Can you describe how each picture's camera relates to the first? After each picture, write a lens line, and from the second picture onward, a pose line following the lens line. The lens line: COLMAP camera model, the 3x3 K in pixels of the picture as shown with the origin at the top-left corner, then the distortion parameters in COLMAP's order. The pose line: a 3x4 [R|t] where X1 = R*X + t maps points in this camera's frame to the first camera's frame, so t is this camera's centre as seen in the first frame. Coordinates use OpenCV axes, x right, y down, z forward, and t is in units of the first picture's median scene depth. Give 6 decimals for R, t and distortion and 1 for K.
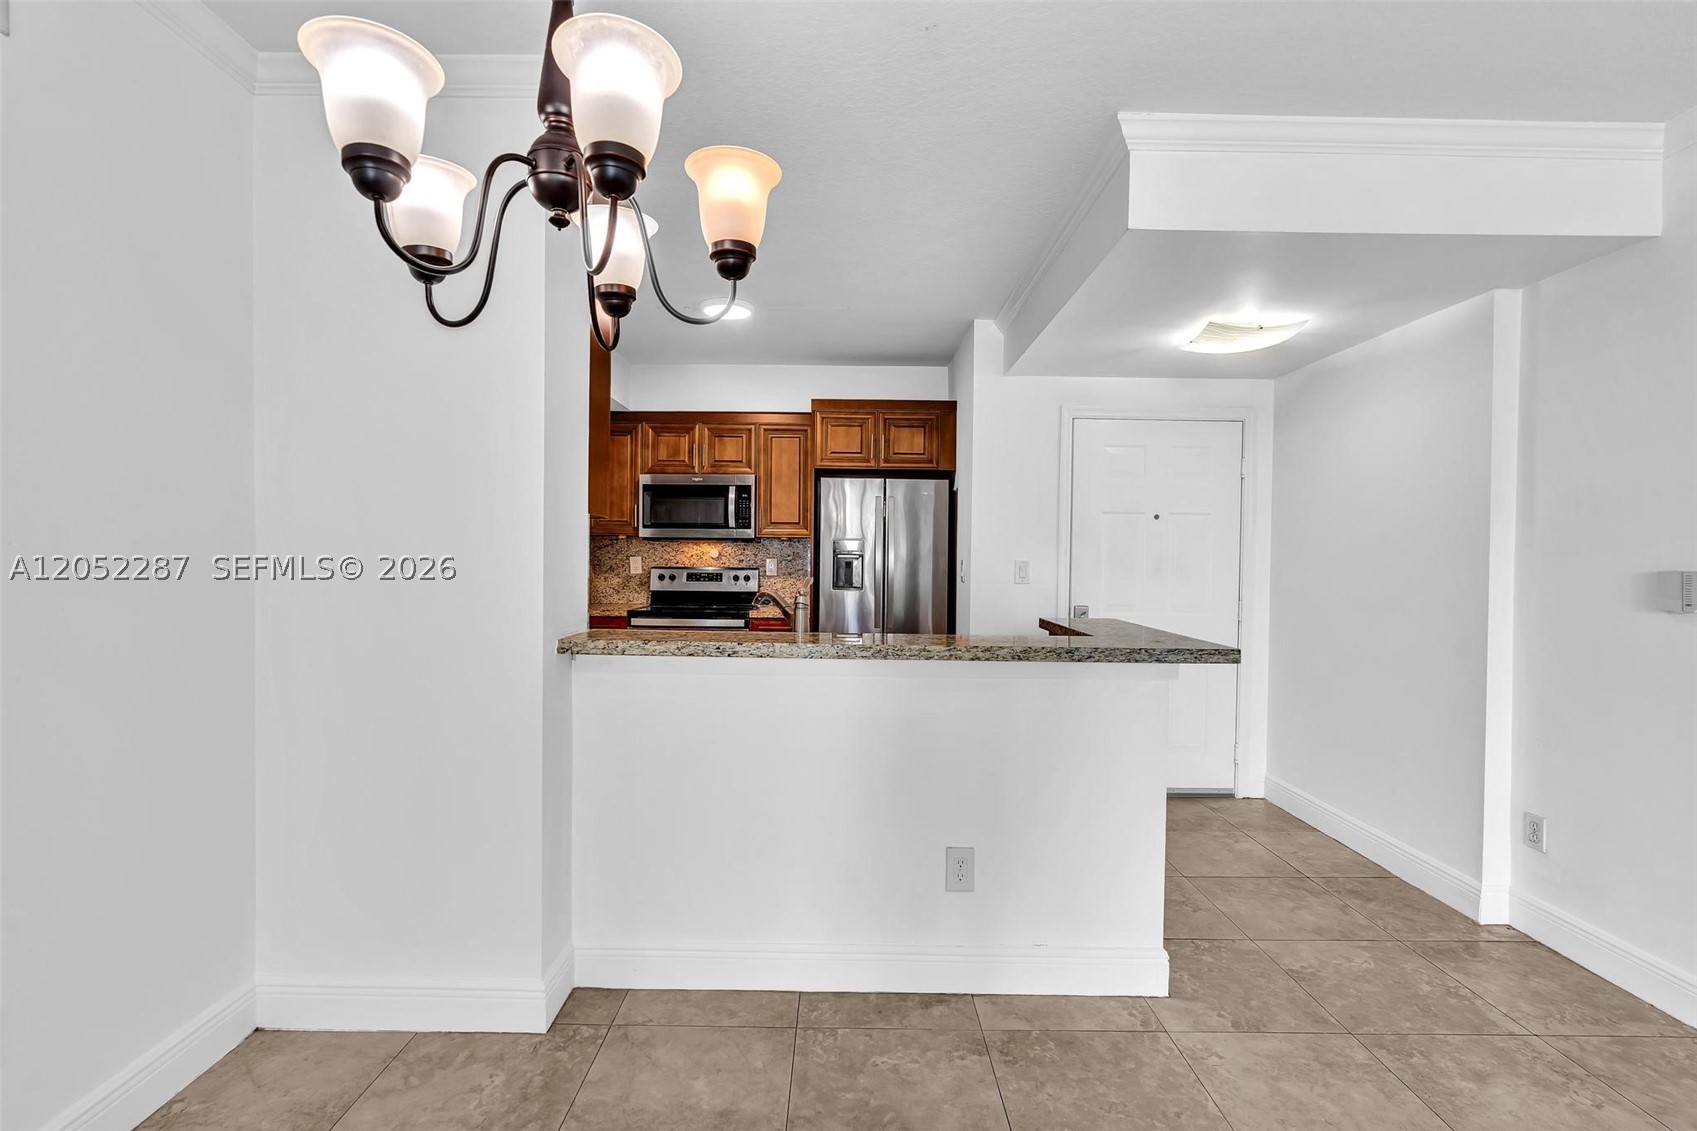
lens RADIAL K [[753.6, 0, 833.7], [0, 753.6, 564.1], [0, 0, 1]] dist [-0.003141, 0.000485]
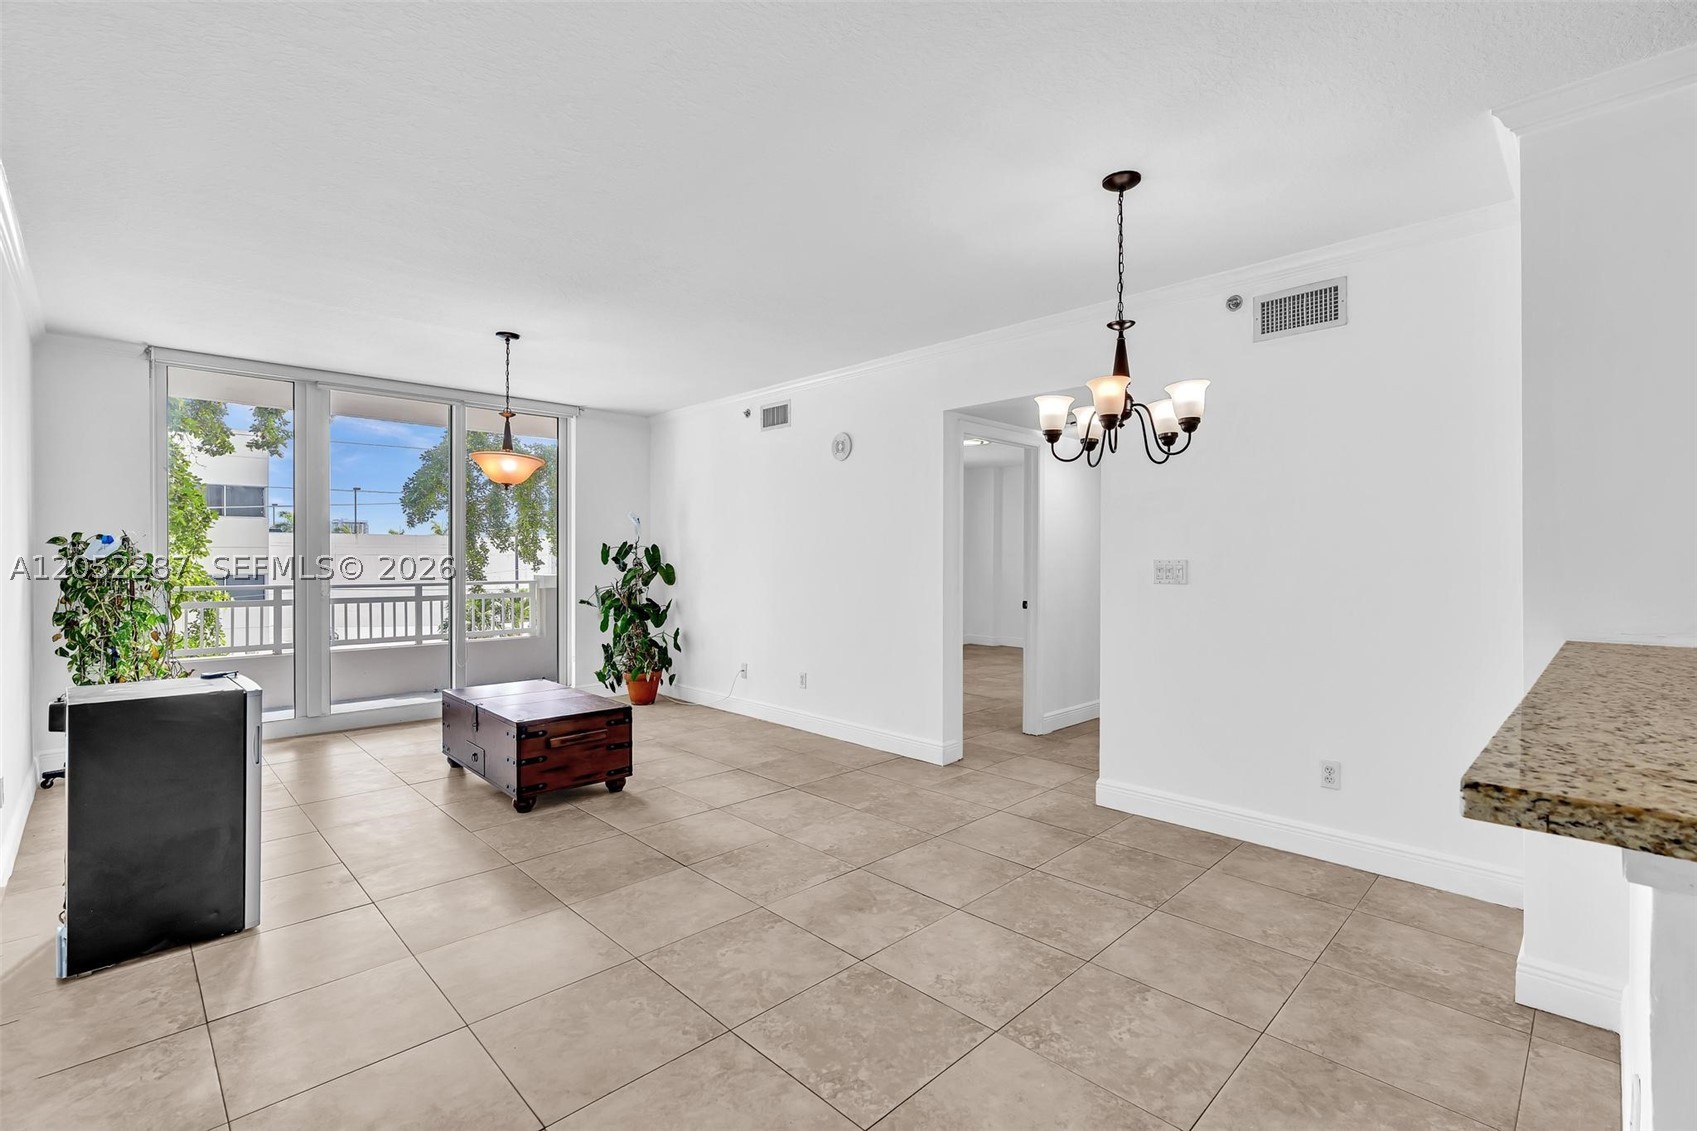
lens RADIAL K [[760.3, 0, 844.8], [0, 760.3, 558.1], [0, 0, 1]] dist [-0.000703, 0.000116]
pose [[-0.710639, -0.011375, -0.703464, 0.837073], [-0.012109, 0.999919, -0.003937, 0.005398], [0.703452, 0.005720, -0.710720, 0.860565]]
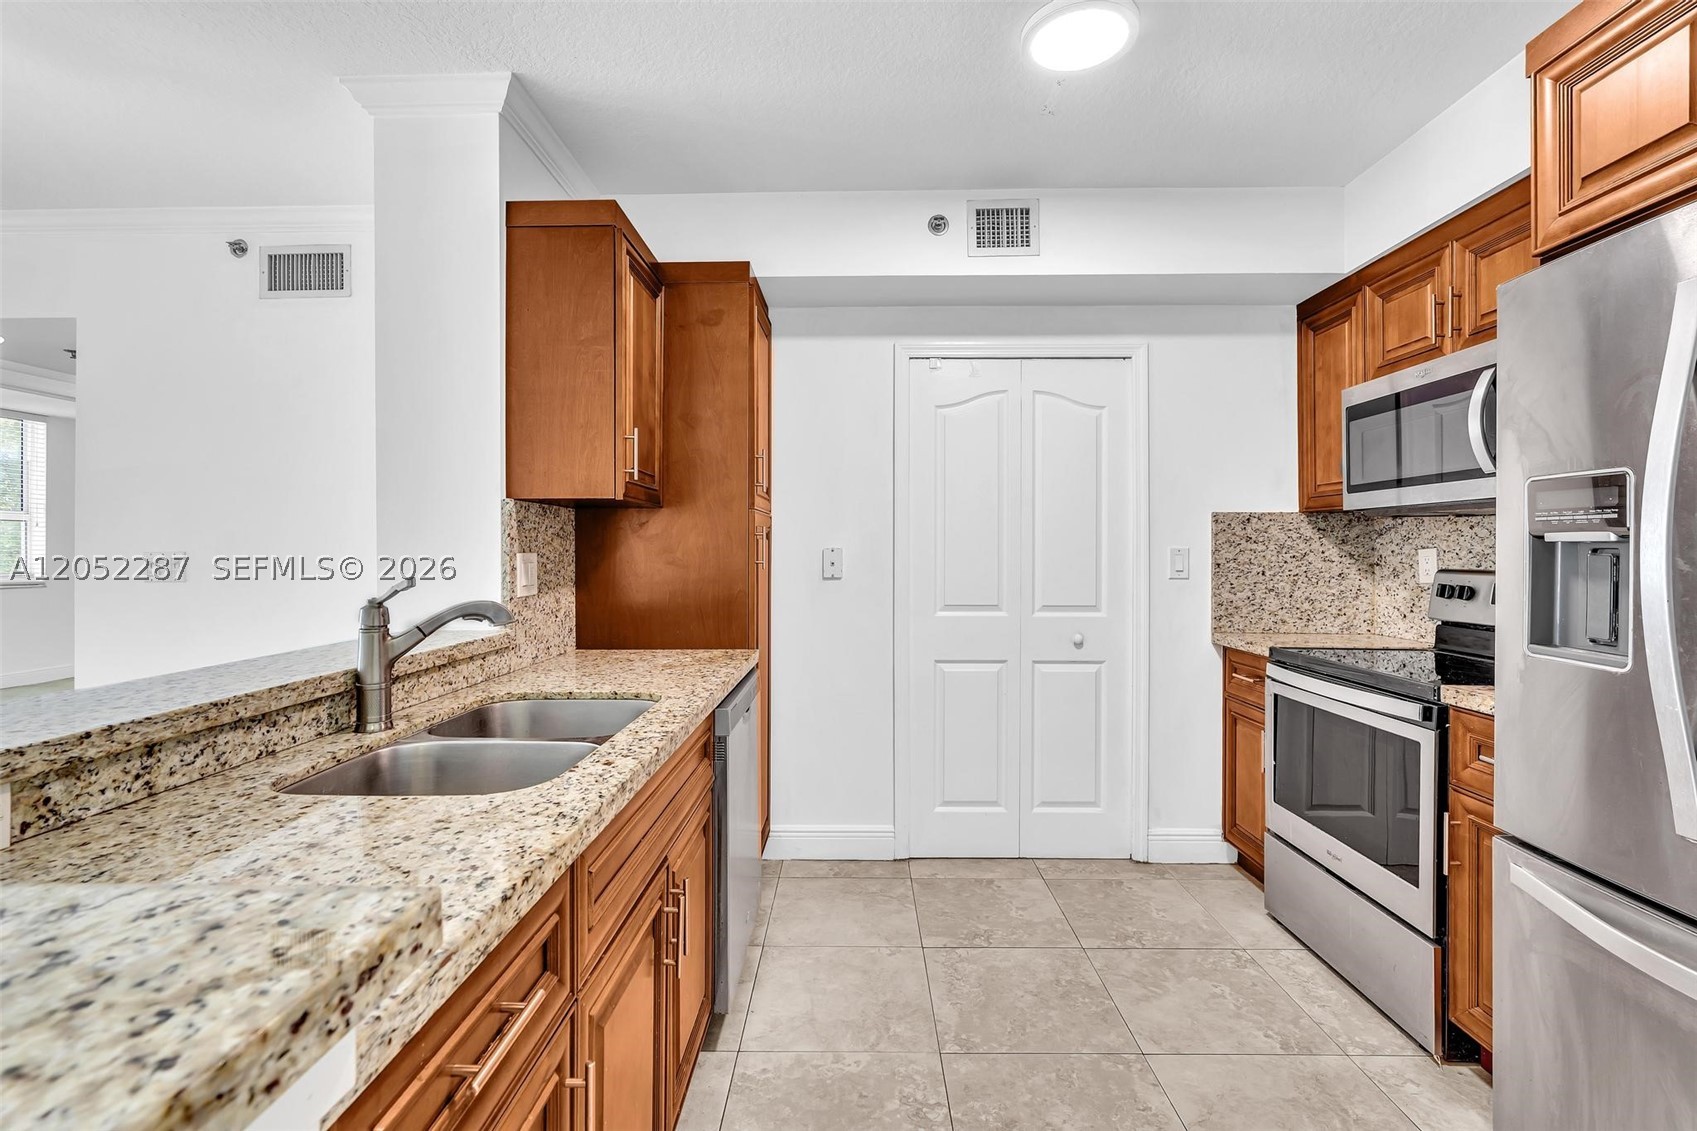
lens RADIAL K [[760.3, 0, 844.8], [0, 760.3, 558.1], [0, 0, 1]] dist [-0.000703, 0.000116]
pose [[-0.010330, -0.001511, -0.999946, 0.535913], [-0.006734, 0.999976, -0.001441, -0.001032], [0.999924, 0.006719, -0.010340, 1.291892]]
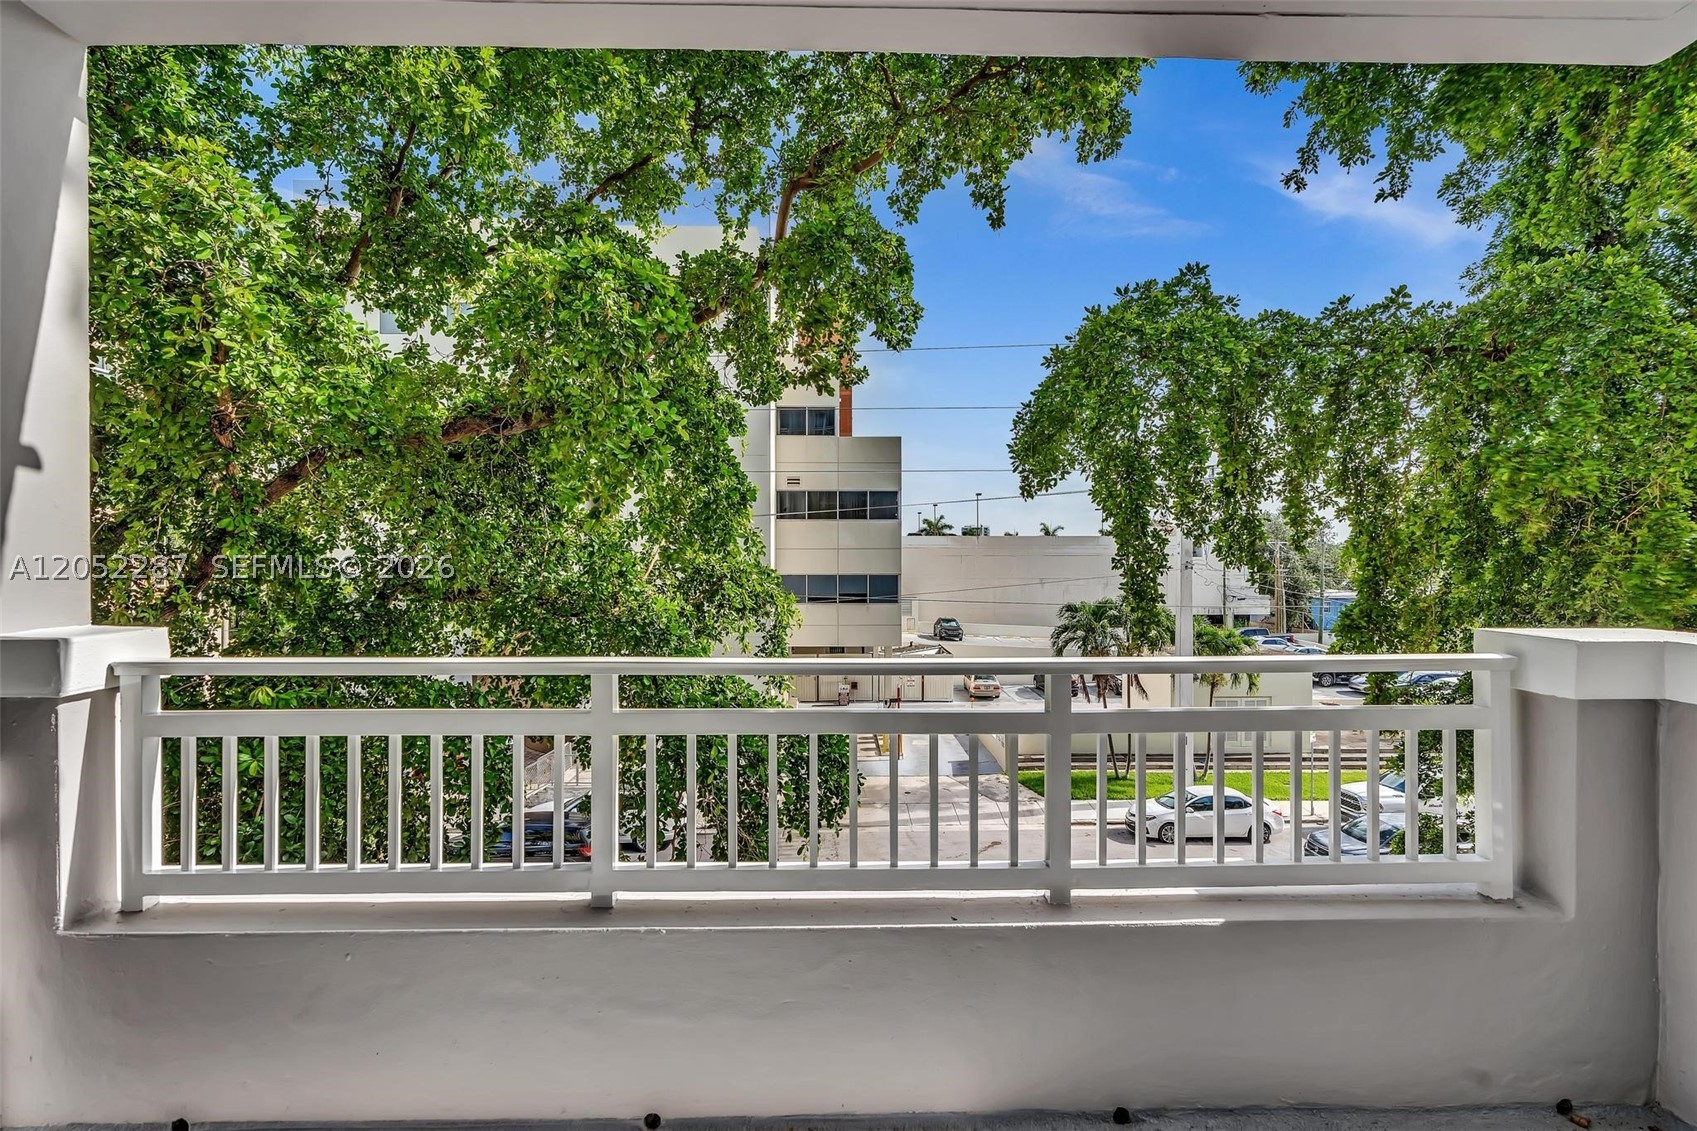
lens RADIAL K [[753.6, 0, 833.7], [0, 753.6, 564.1], [0, 0, 1]] dist [-0.003141, 0.000485]
pose [[-0.999840, -0.009904, -0.014902, 0.174473], [-0.010110, 0.999853, 0.013840, 0.008716], [0.014763, 0.013989, -0.999793, -1.643339]]
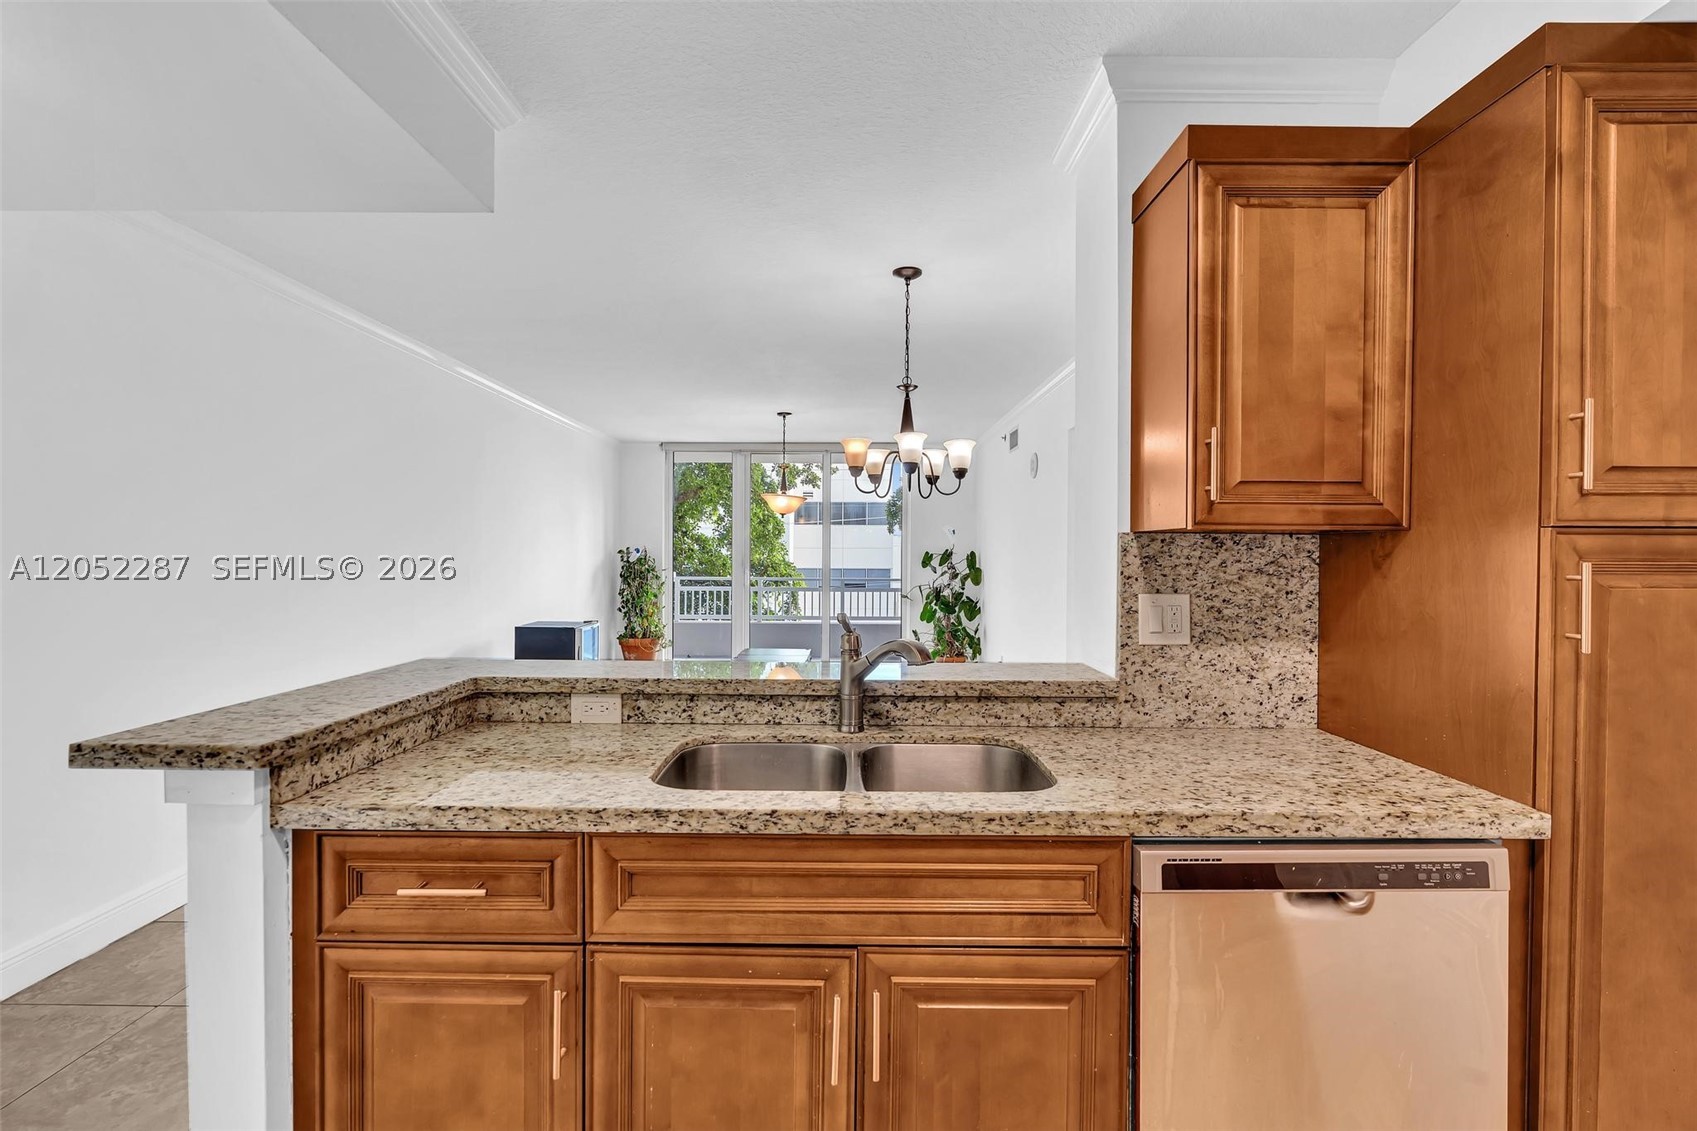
lens RADIAL K [[753.6, 0, 833.7], [0, 753.6, 564.1], [0, 0, 1]] dist [-0.003141, 0.000485]
pose [[-0.999841, -0.017797, -0.000841, -0.013935], [-0.017810, 0.999661, 0.018989, -0.042820], [0.000503, 0.019001, -0.999819, 1.649386]]
